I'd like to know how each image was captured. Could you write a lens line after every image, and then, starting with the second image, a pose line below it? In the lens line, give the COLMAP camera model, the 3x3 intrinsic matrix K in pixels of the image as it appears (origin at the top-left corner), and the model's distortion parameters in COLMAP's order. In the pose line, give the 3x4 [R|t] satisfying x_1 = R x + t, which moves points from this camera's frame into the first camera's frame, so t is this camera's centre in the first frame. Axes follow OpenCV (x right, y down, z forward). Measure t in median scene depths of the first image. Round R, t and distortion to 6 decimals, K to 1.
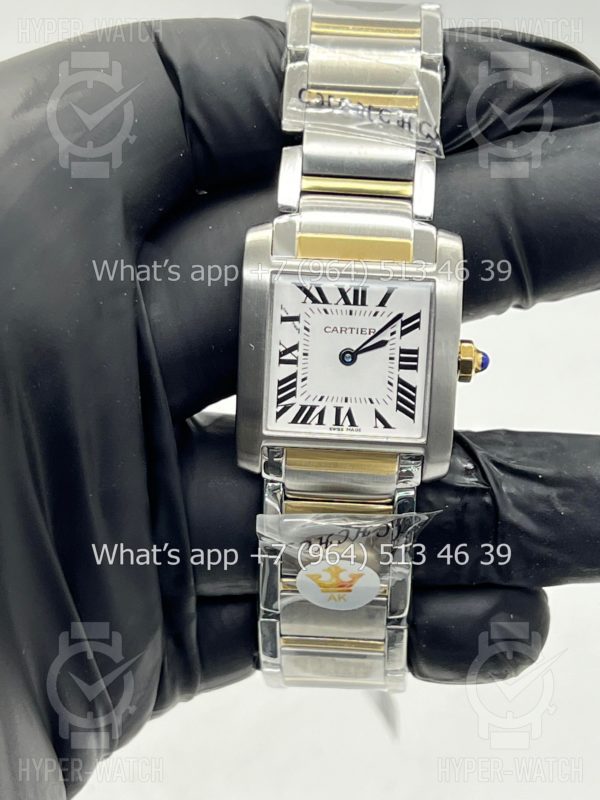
lens RADIAL K [[1817.1, 0, 300.0], [0, 1817.1, 400.0], [0, 0, 1]] dist [0.009790, 0.433407]
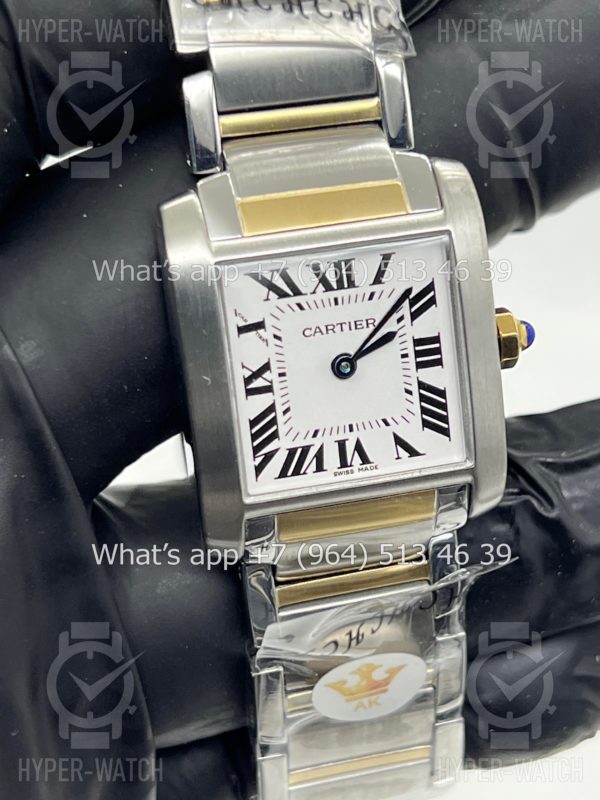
lens RADIAL K [[1817.1, 0, 300.0], [0, 1817.1, 400.0], [0, 0, 1]] dist [0.009790, 0.433407]
pose [[0.960130, -0.199776, 0.195549, -0.124285], [0.194683, 0.979827, 0.045130, -0.044956], [-0.200620, -0.005261, 0.979655, 0.335652]]
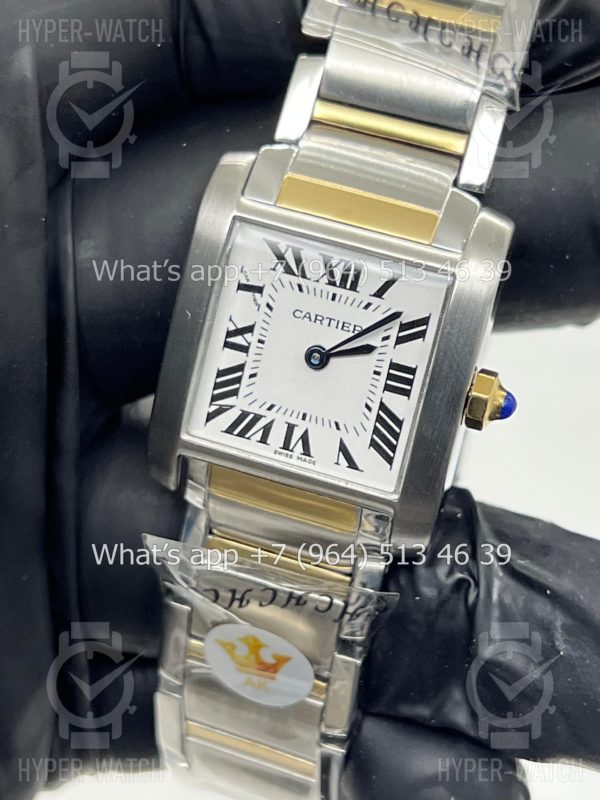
lens RADIAL K [[1817.1, 0, 300.0], [0, 1817.1, 400.0], [0, 0, 1]] dist [0.009790, 0.433407]
pose [[0.958254, 0.214416, -0.189144, 0.156530], [-0.217638, 0.976022, 0.003818, -0.008823], [0.185427, 0.037506, 0.981942, 0.304403]]
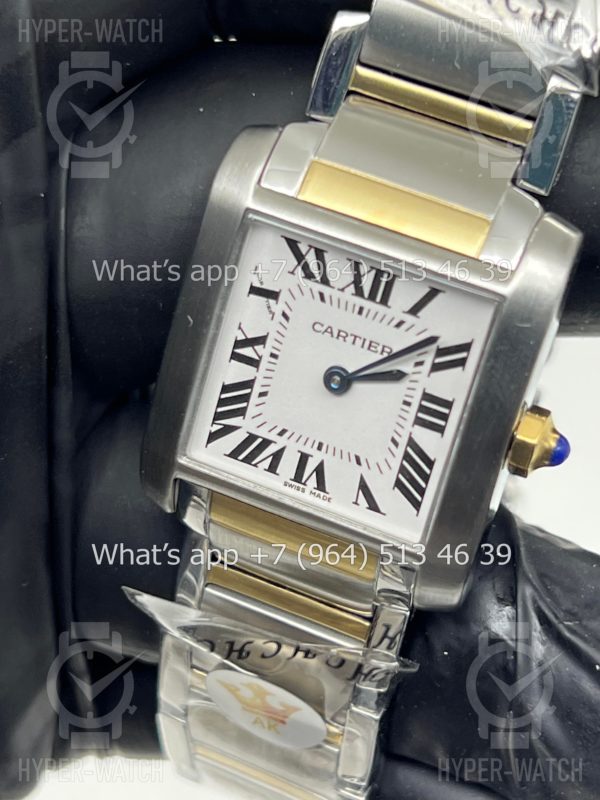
lens RADIAL K [[1817.1, 0, 300.0], [0, 1817.1, 400.0], [0, 0, 1]] dist [0.009790, 0.433407]
pose [[0.931736, 0.285638, -0.224228, 0.150387], [-0.262851, 0.956537, 0.126279, -0.089462], [0.250552, -0.058720, 0.966321, 0.415762]]
